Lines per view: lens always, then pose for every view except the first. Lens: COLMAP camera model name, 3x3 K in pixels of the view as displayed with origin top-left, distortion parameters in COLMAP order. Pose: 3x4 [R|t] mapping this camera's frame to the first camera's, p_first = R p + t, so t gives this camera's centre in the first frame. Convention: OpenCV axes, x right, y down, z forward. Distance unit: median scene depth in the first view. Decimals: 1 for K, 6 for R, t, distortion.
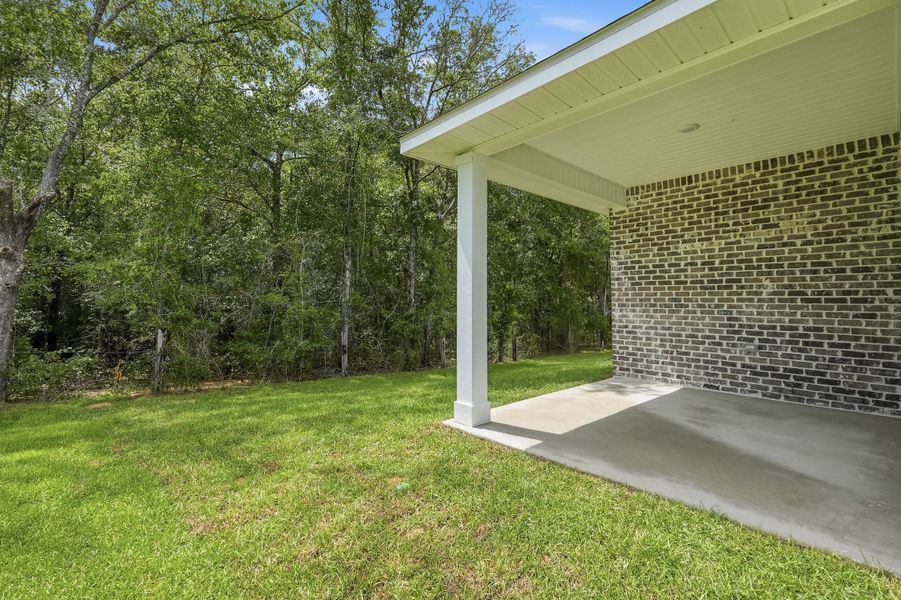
lens RADIAL K [[382.4, 0, 450.9], [0, 382.4, 302.0], [0, 0, 1]] dist [-0.001355, 0.000447]
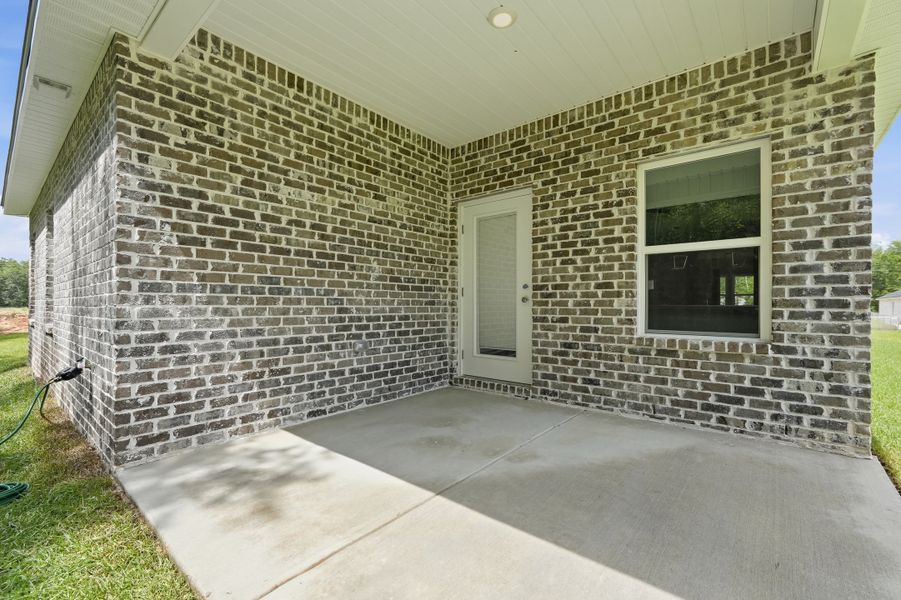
lens RADIAL K [[382.4, 0, 450.6], [0, 382.4, 301.7], [0, 0, 1]] dist [-0.001355, 0.000447]
pose [[-0.140388, -0.000124, 0.990097, -0.012355], [-0.007052, 0.999975, -0.000875, 0.025219], [-0.990071, -0.007105, -0.140385, 0.836578]]
